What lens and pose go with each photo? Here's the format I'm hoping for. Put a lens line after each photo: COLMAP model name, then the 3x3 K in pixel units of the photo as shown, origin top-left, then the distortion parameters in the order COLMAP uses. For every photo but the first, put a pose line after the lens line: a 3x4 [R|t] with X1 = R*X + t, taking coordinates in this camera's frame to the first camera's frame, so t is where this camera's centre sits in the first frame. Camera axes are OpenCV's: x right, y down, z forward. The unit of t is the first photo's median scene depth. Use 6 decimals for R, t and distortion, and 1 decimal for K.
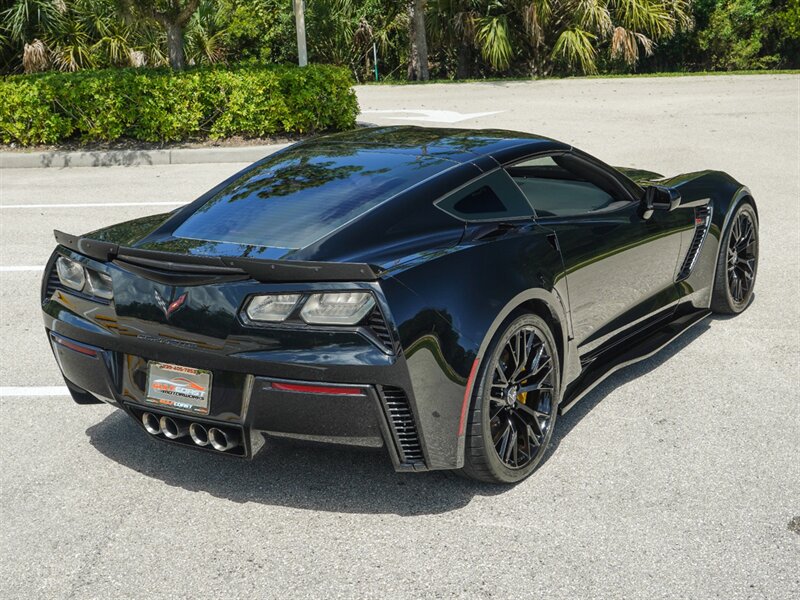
lens RADIAL K [[1222.0, 0, 402.3], [0, 1222.0, 340.3], [0, 0, 1]] dist [-0.003663, 0.000000]
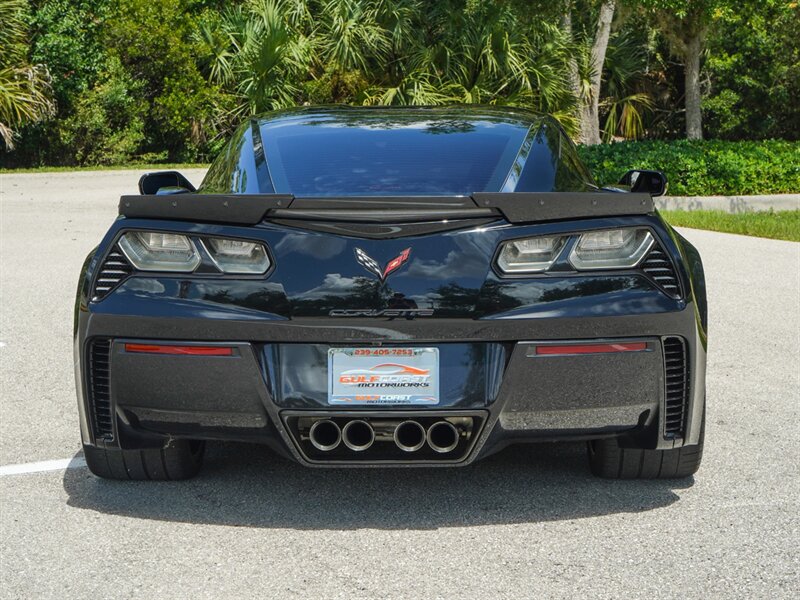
lens RADIAL K [[1712.5, 0, 400.8], [0, 1712.5, 308.7], [0, 0, 1]] dist [-0.036235, 0.000000]
pose [[0.857928, -0.040134, 0.512200, -0.224683], [0.121683, 0.984452, -0.126679, 0.041798], [-0.499152, 0.171007, 0.849472, 0.021180]]
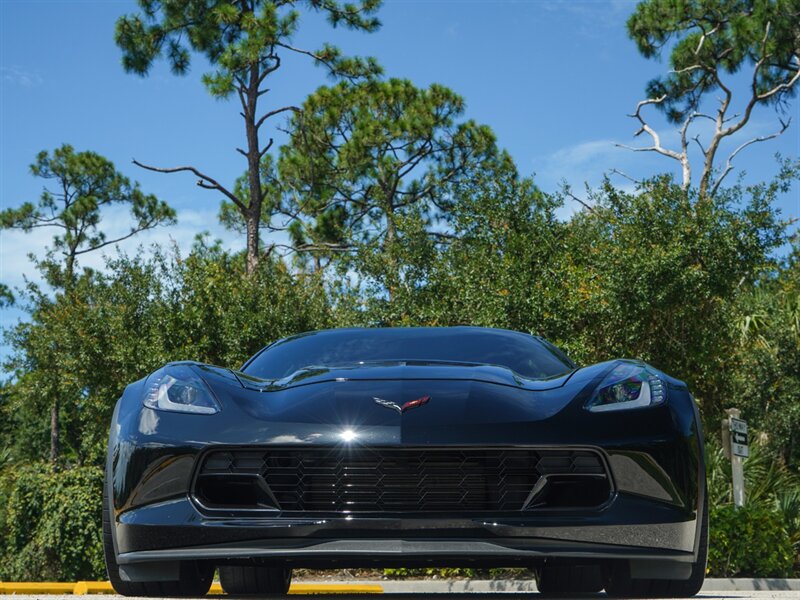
lens RADIAL K [[1445.6, 0, 377.2], [0, 1445.6, 321.2], [0, 0, 1]] dist [-0.052989, 0.000000]
pose [[0.838109, -0.067332, -0.541332, 0.314639], [-0.177802, 0.904443, -0.387775, 0.125970], [0.515714, 0.421247, 0.746050, -0.015477]]
